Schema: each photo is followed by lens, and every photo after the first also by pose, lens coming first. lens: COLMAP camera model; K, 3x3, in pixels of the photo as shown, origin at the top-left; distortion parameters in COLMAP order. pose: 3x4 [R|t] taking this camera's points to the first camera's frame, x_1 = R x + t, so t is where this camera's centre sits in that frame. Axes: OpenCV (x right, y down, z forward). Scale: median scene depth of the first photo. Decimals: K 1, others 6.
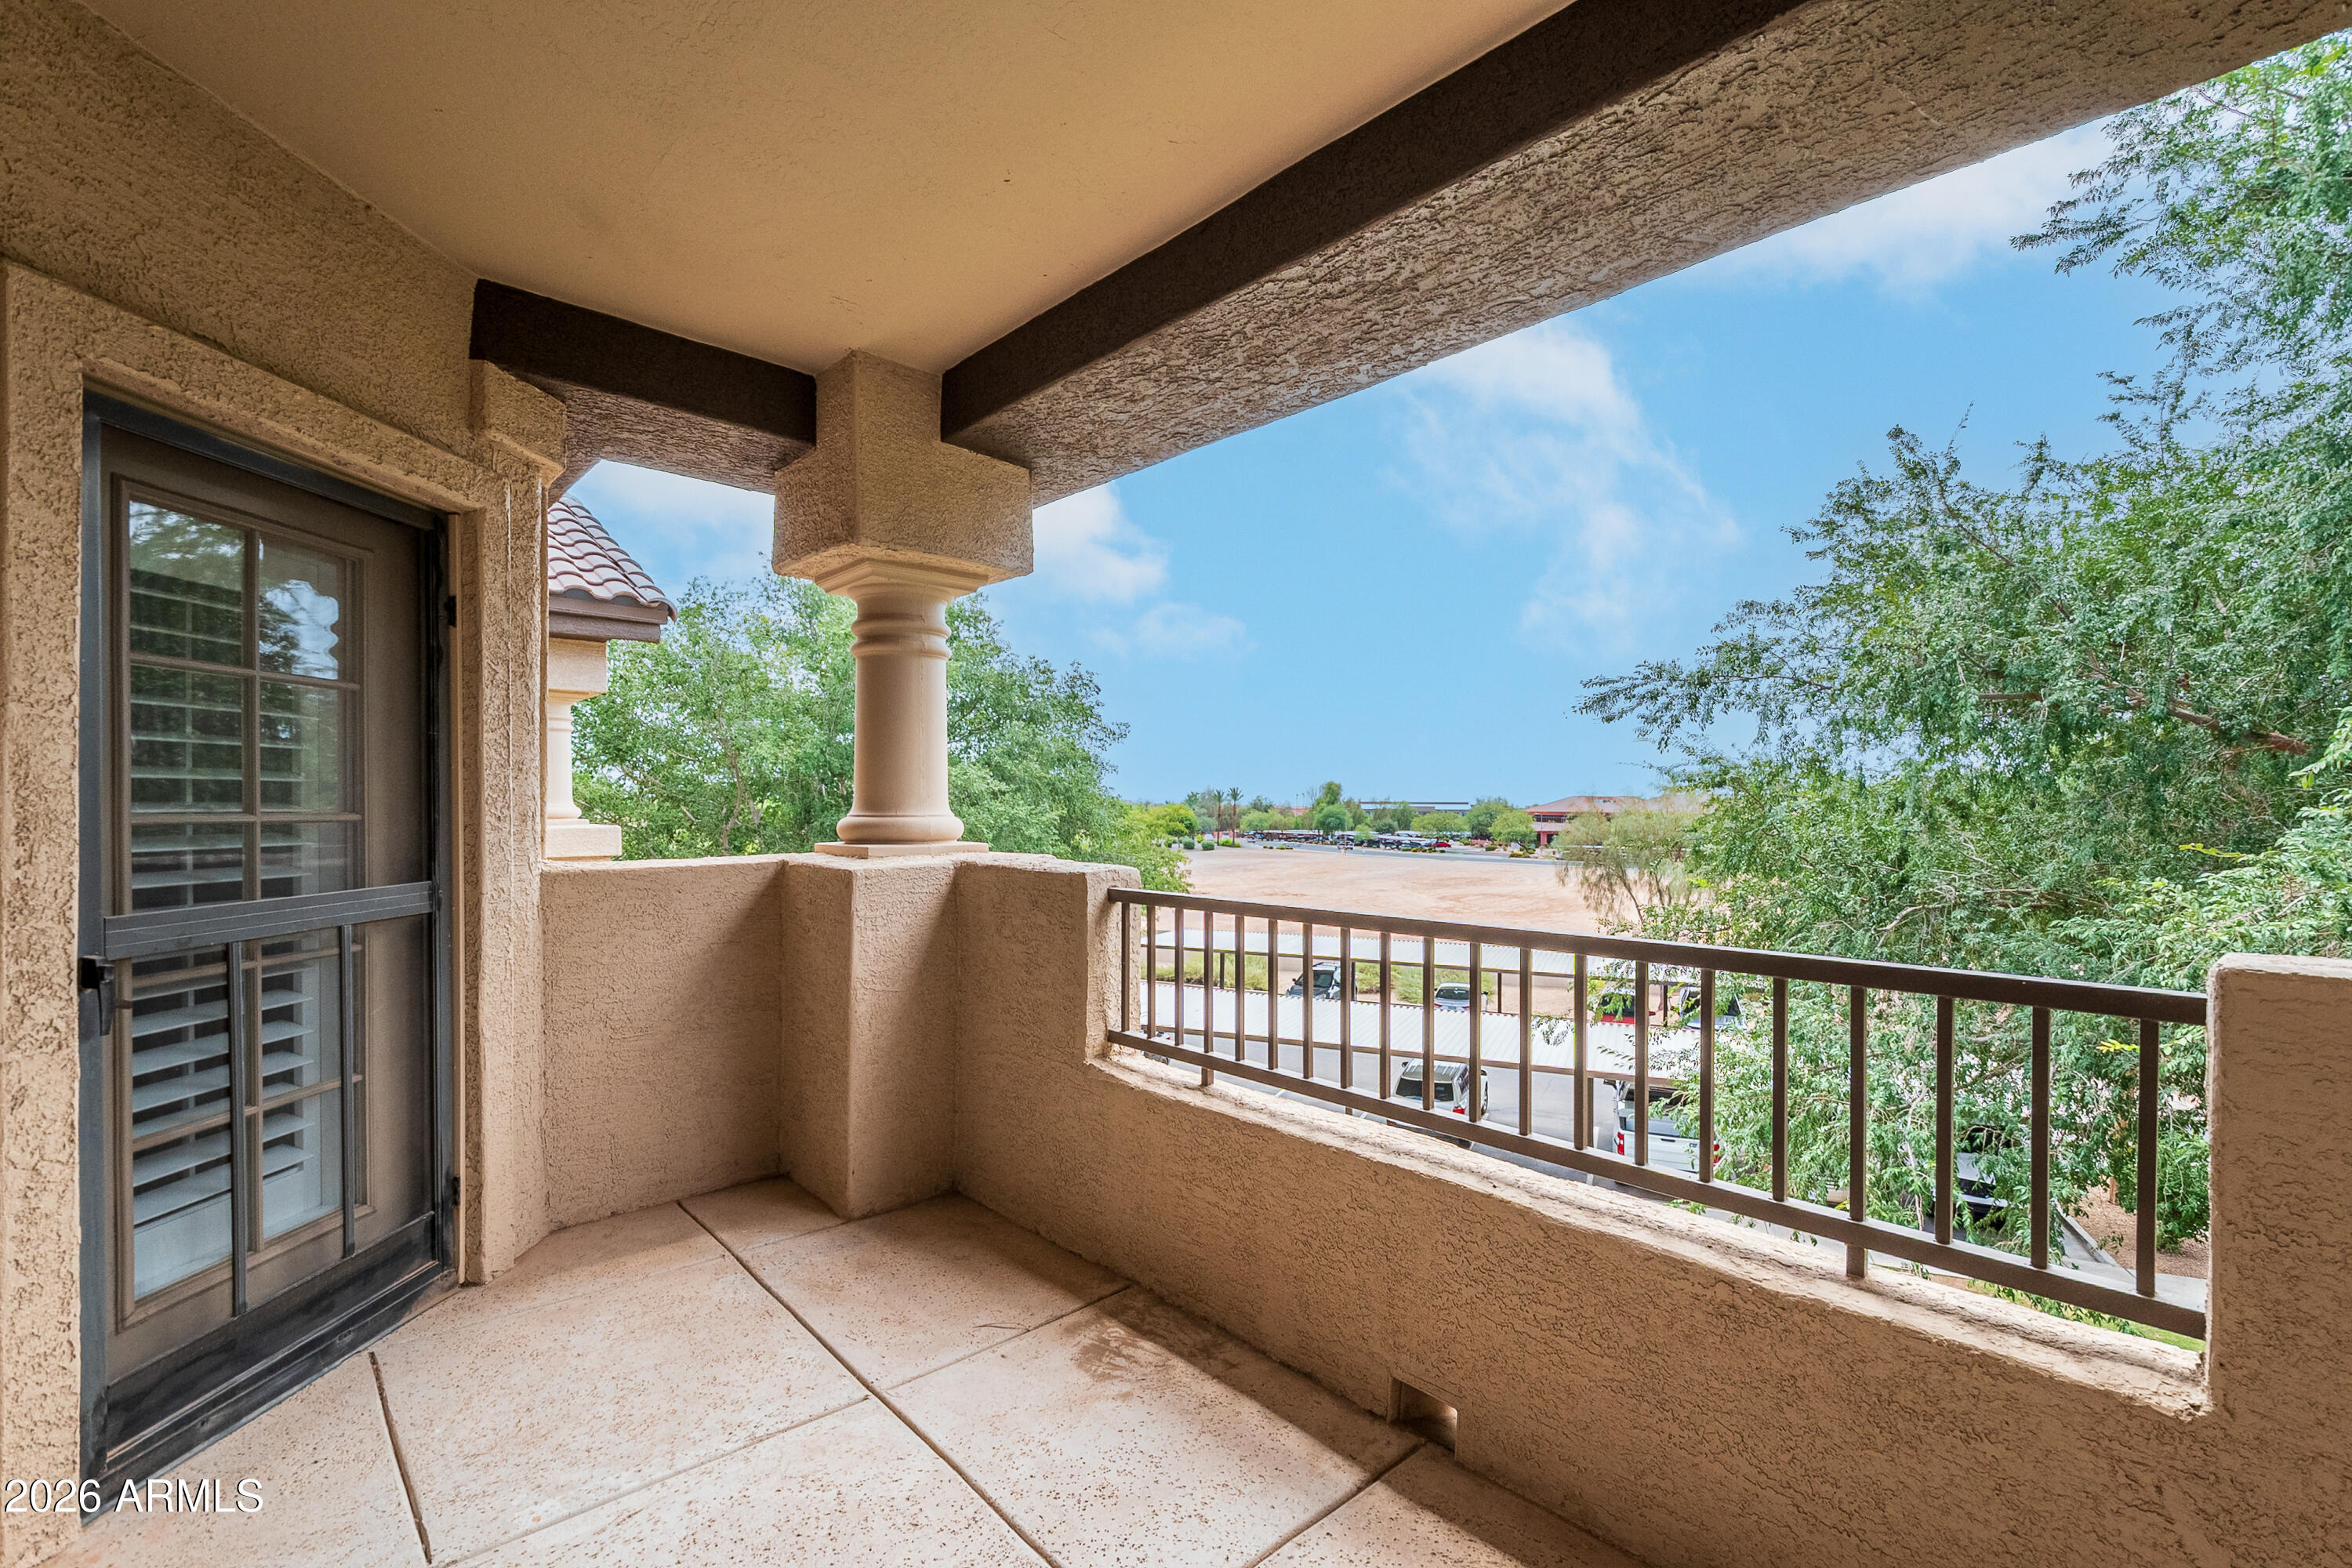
lens RADIAL K [[1037.5, 0, 1179.6], [0, 1037.5, 808.1], [0, 0, 1]] dist [0.001665, -0.000138]
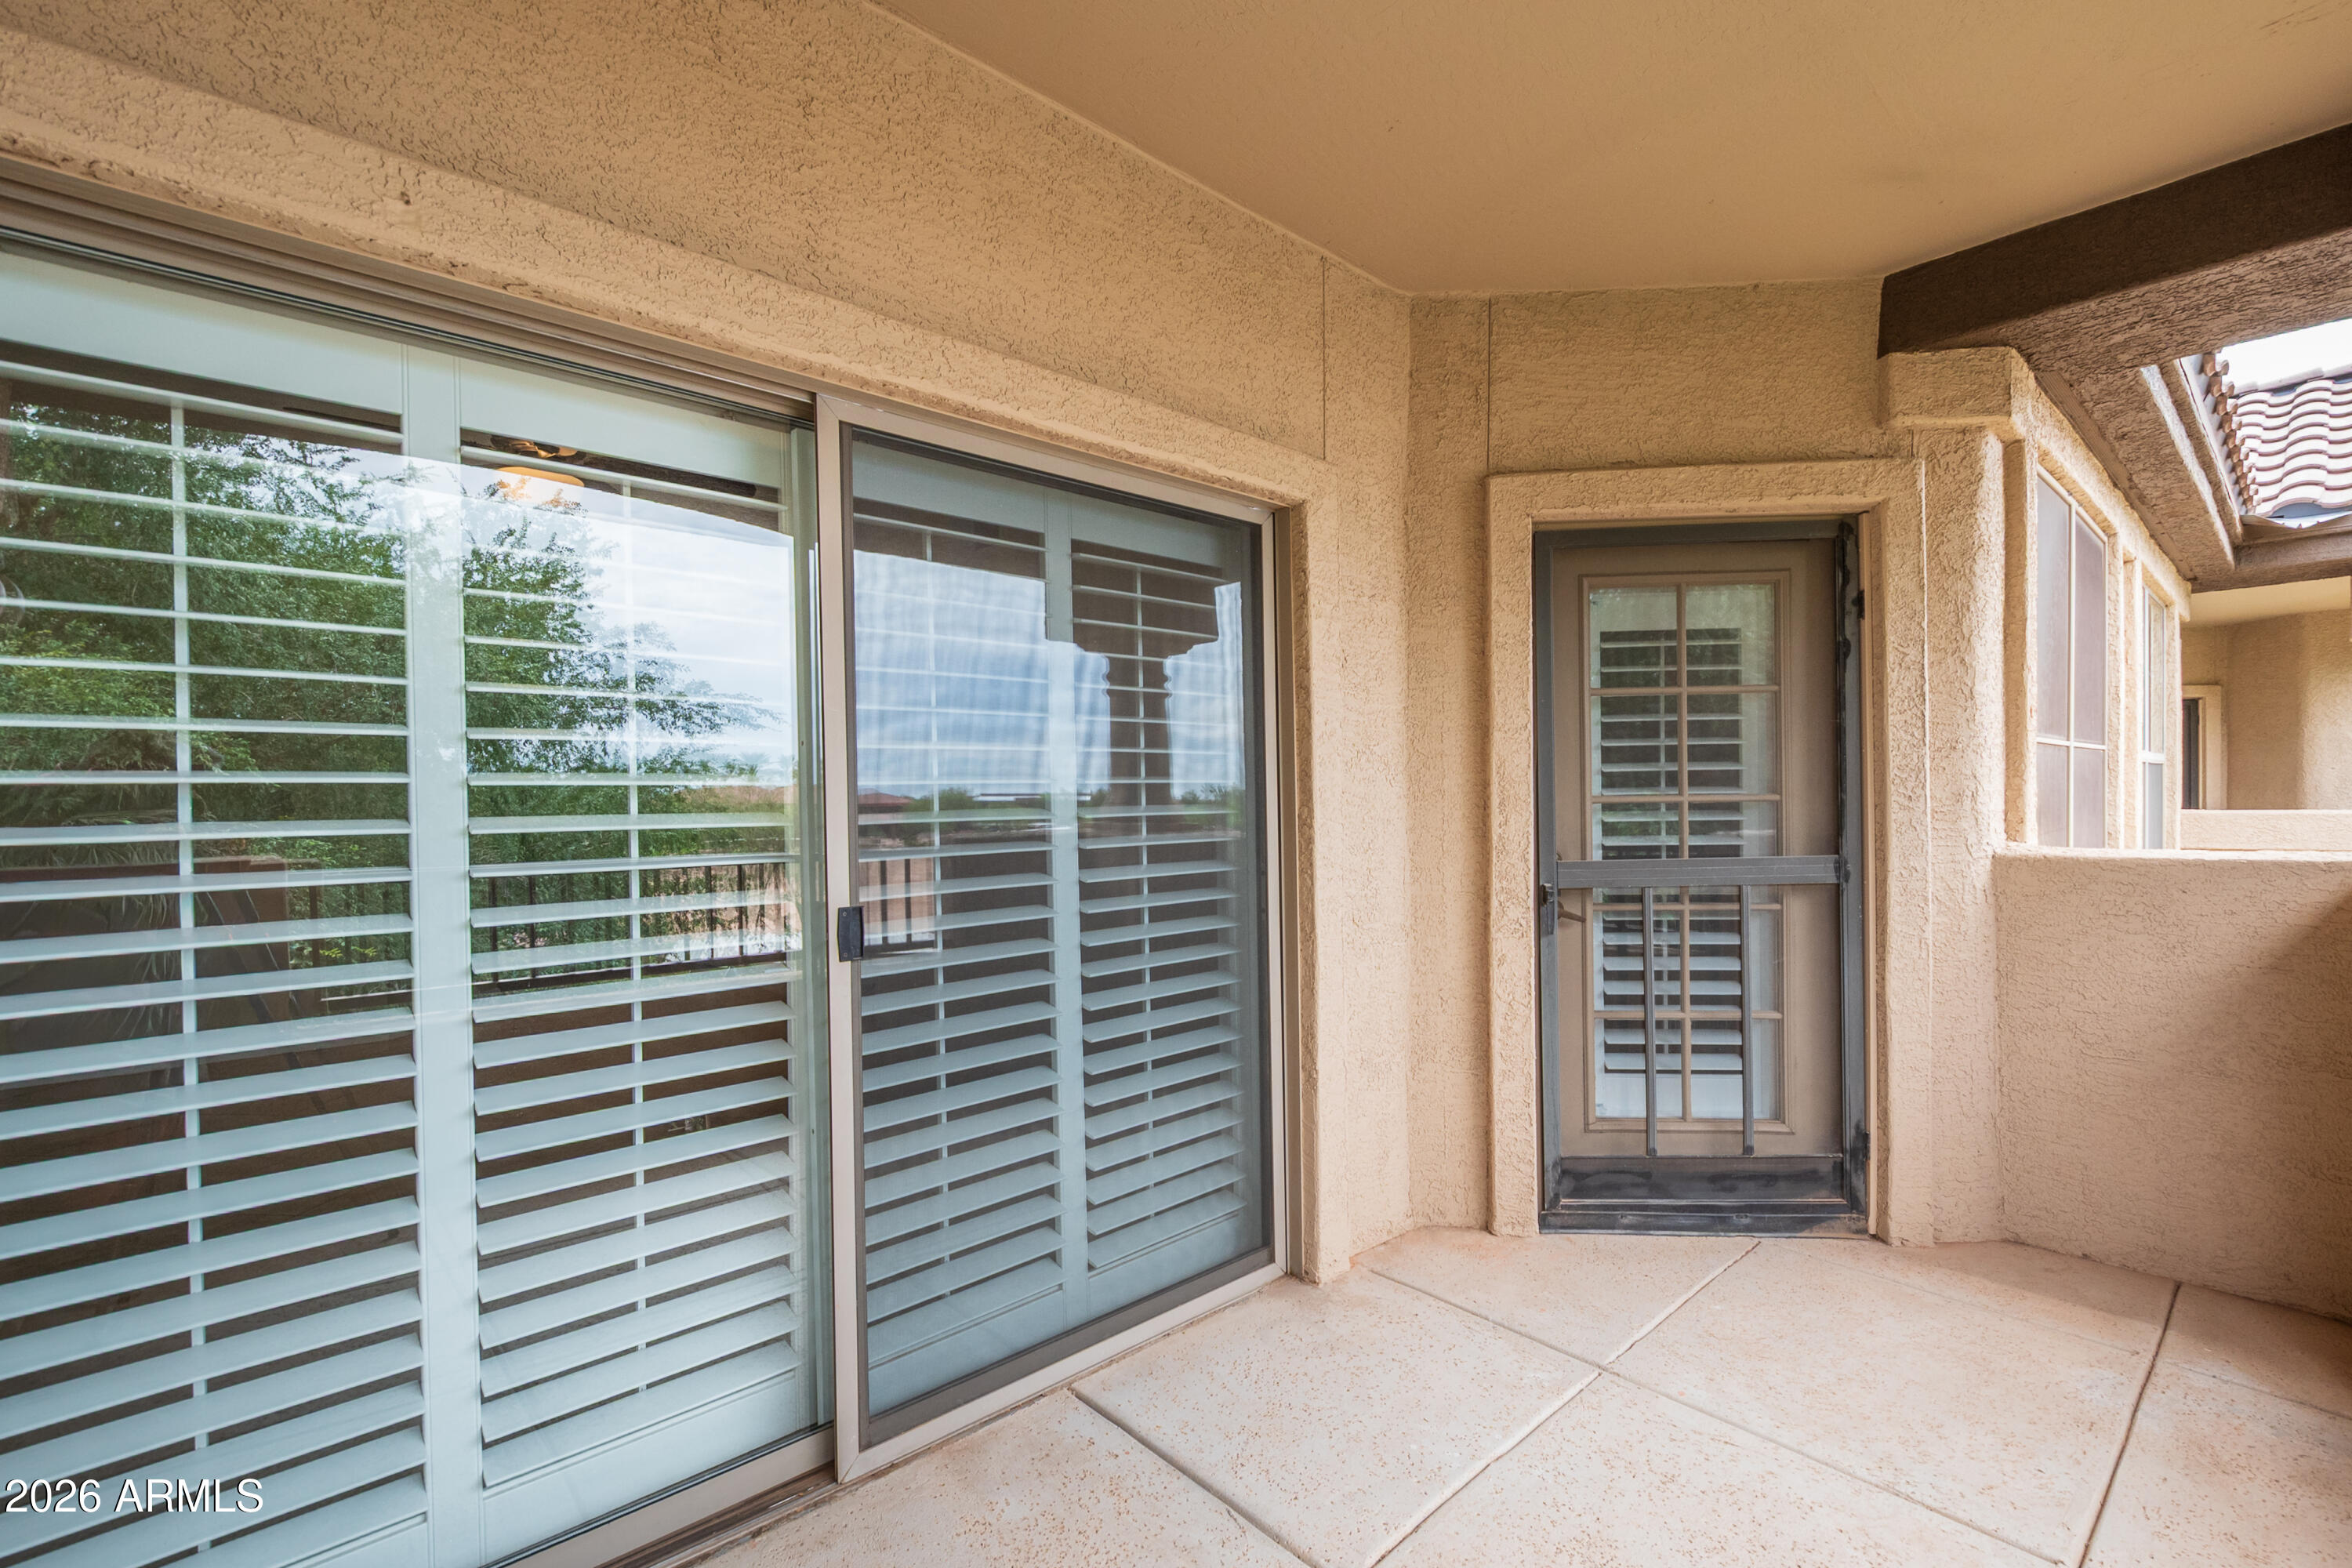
lens RADIAL K [[1037.5, 0, 1179.6], [0, 1037.5, 808.1], [0, 0, 1]] dist [0.001665, -0.000138]
pose [[-0.015107, 0.009952, -0.999836, 0.381652], [0.011171, 0.999890, 0.009784, 0.001785], [0.999823, -0.011022, -0.015216, 0.310866]]
